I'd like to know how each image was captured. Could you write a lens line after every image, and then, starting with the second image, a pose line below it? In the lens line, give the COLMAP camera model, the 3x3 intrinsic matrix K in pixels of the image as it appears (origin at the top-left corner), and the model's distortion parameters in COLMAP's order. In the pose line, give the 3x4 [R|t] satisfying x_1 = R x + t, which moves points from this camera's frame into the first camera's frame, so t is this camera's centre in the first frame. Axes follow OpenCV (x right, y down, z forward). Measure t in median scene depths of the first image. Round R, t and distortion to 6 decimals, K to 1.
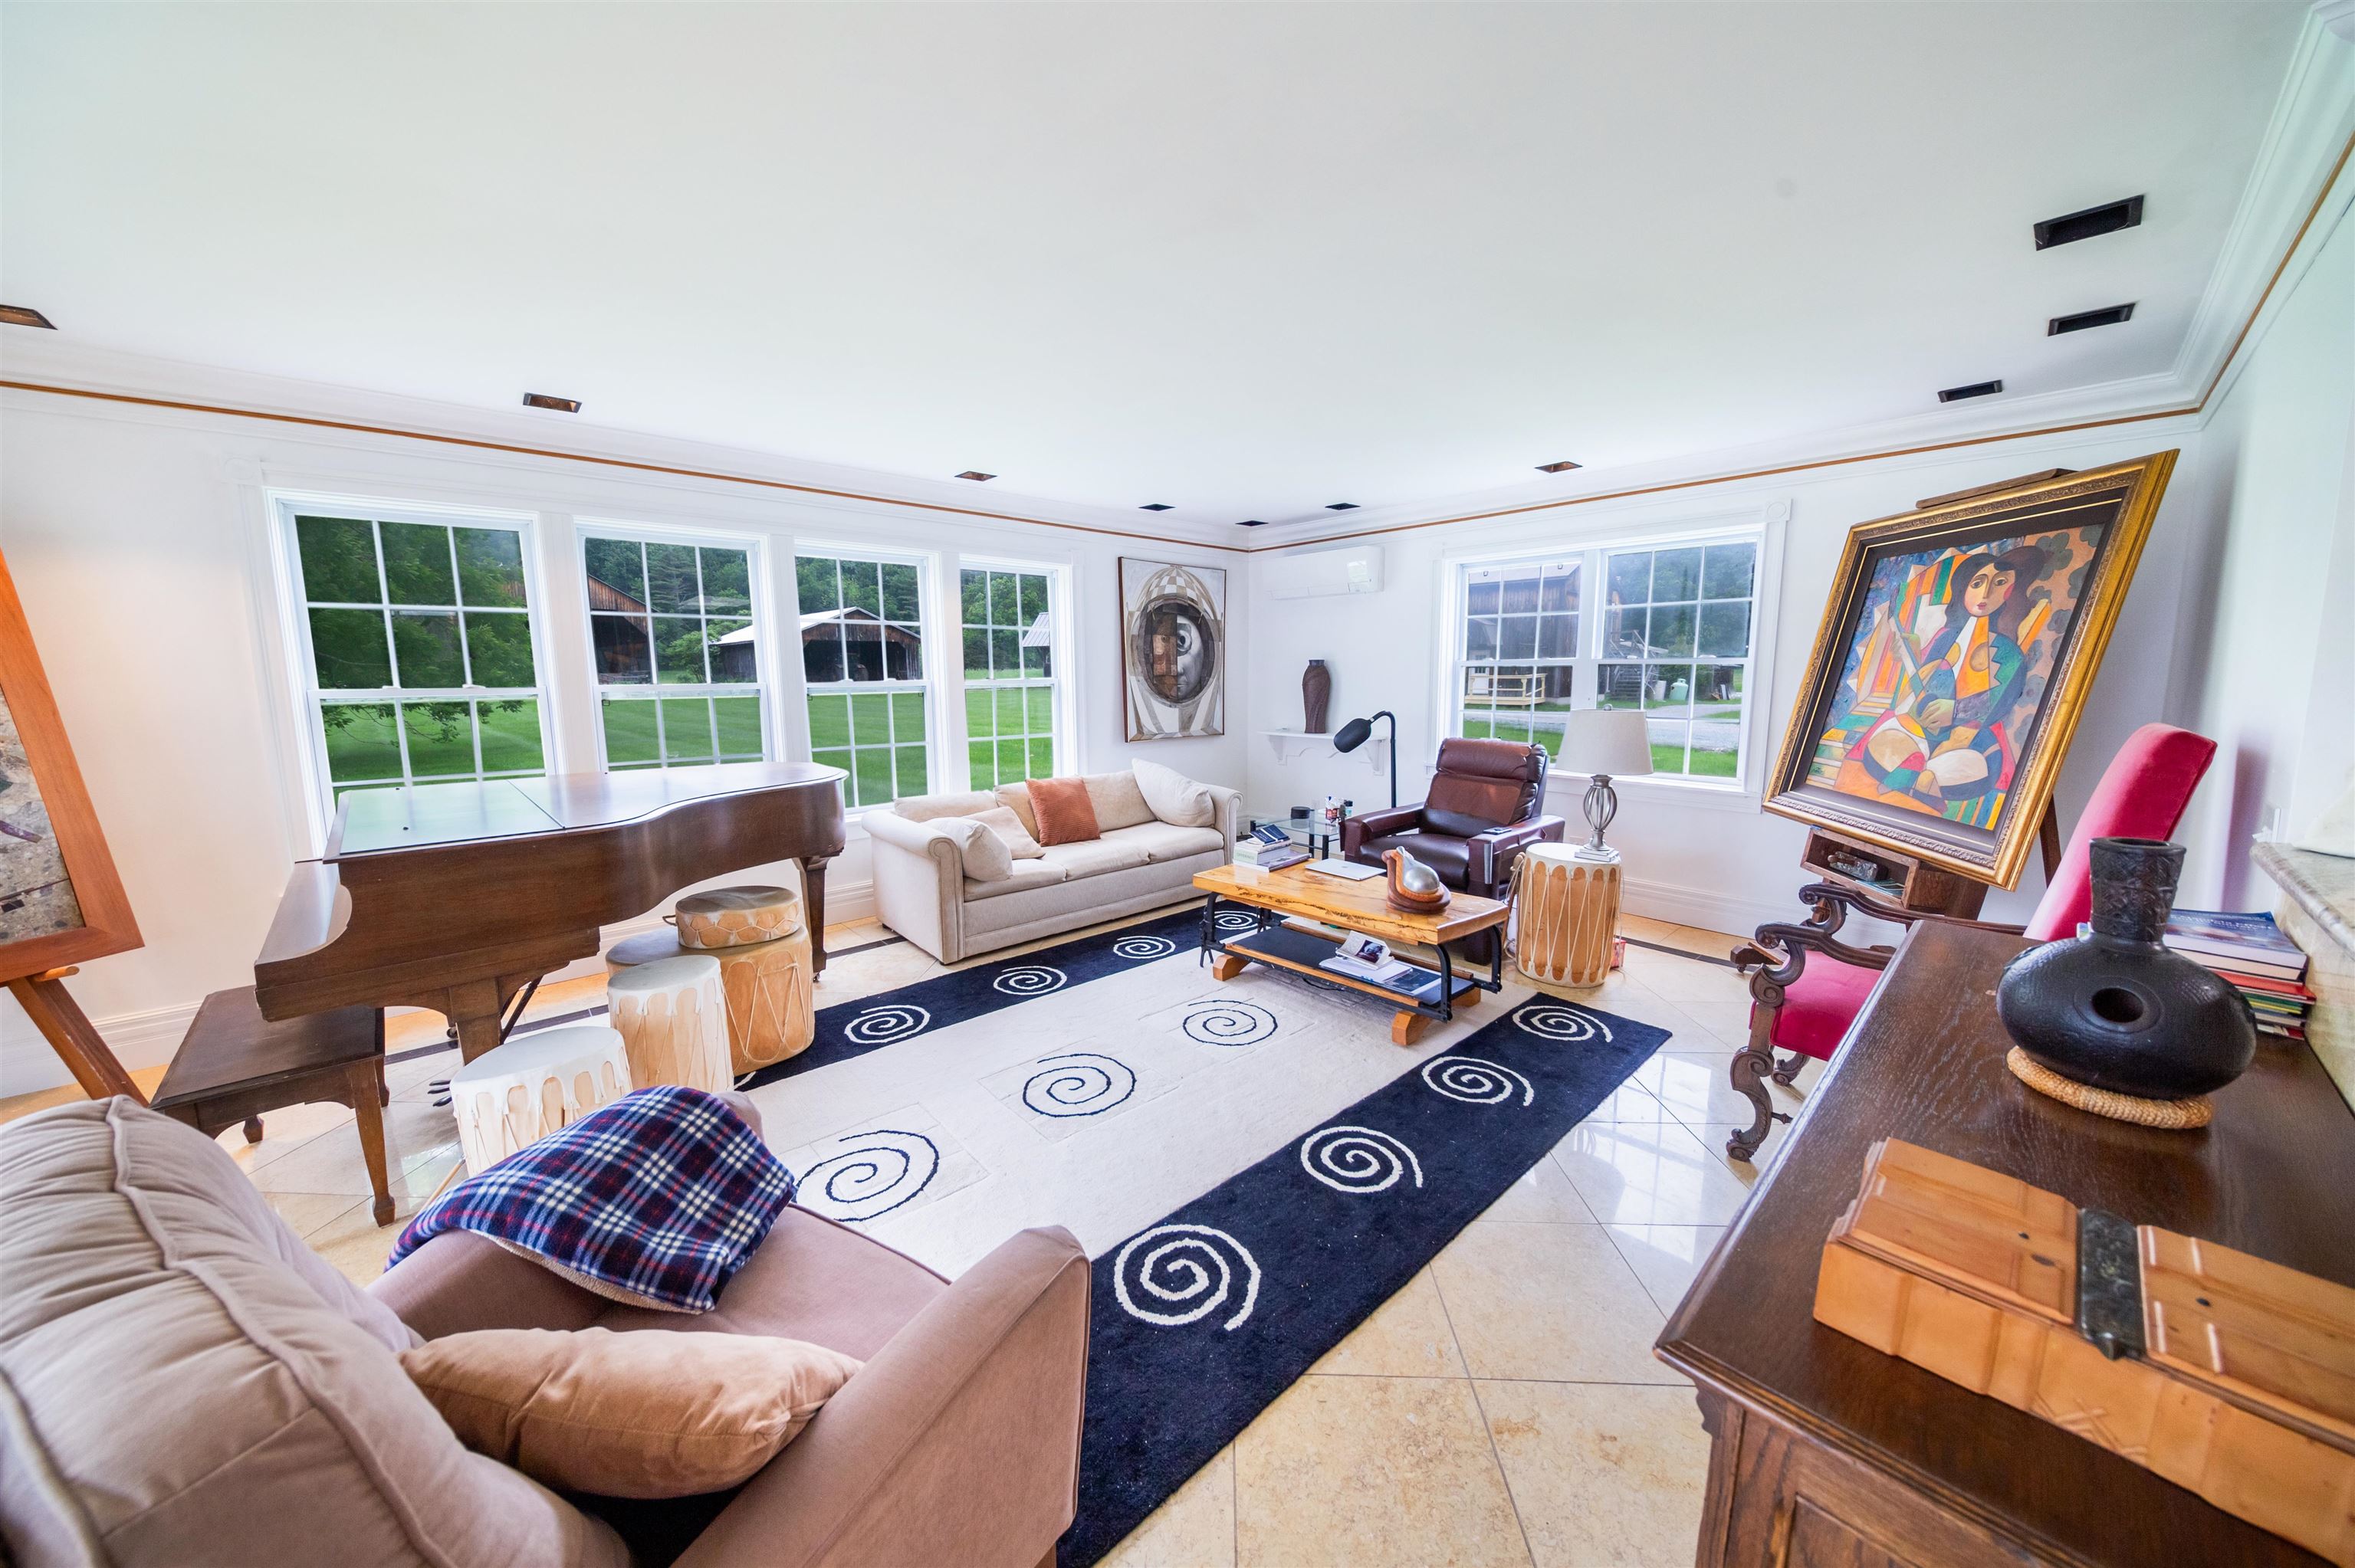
lens RADIAL K [[814.7, 0, 1174.5], [0, 814.7, 778.4], [0, 0, 1]] dist [-0.001123, -0.000184]
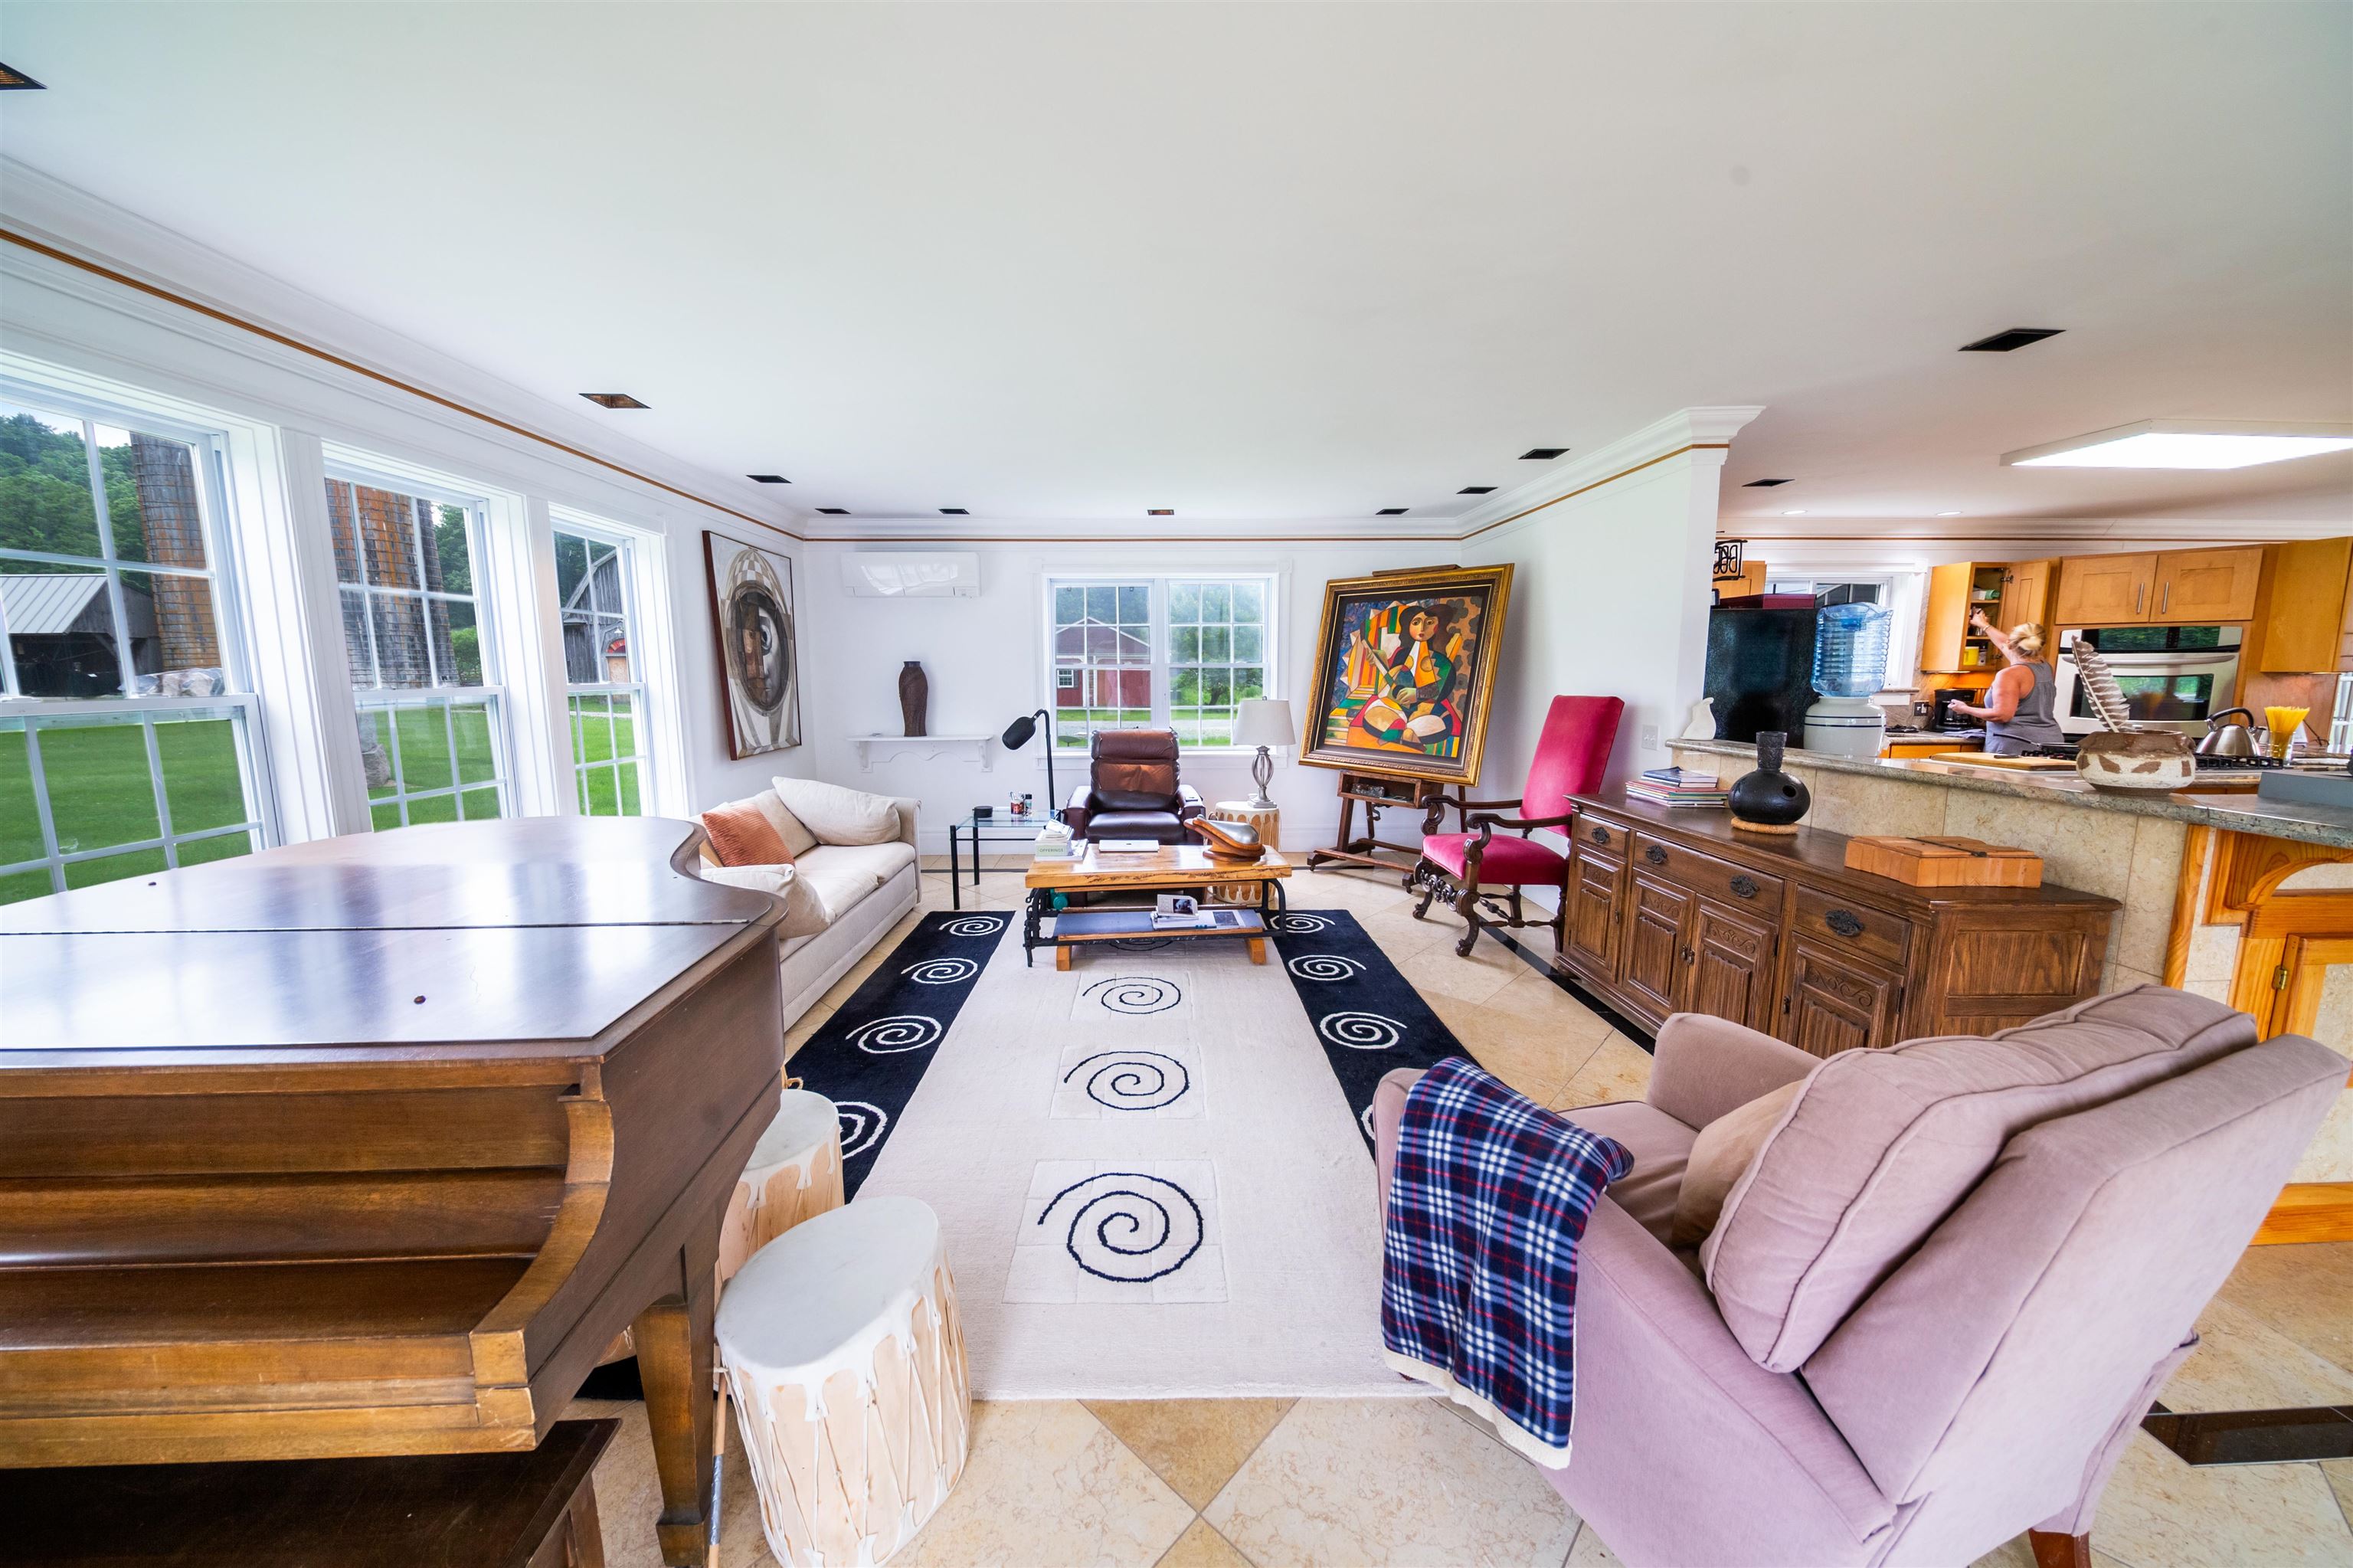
lens RADIAL K [[814.1, 0, 1173.5], [0, 814.1, 778.4], [0, 0, 1]] dist [-0.001123, -0.000184]
pose [[0.644591, -0.098040, 0.758215, -0.666259], [0.101821, 0.993918, 0.041955, -0.026011], [-0.757717, 0.050159, 0.650653, 0.232010]]
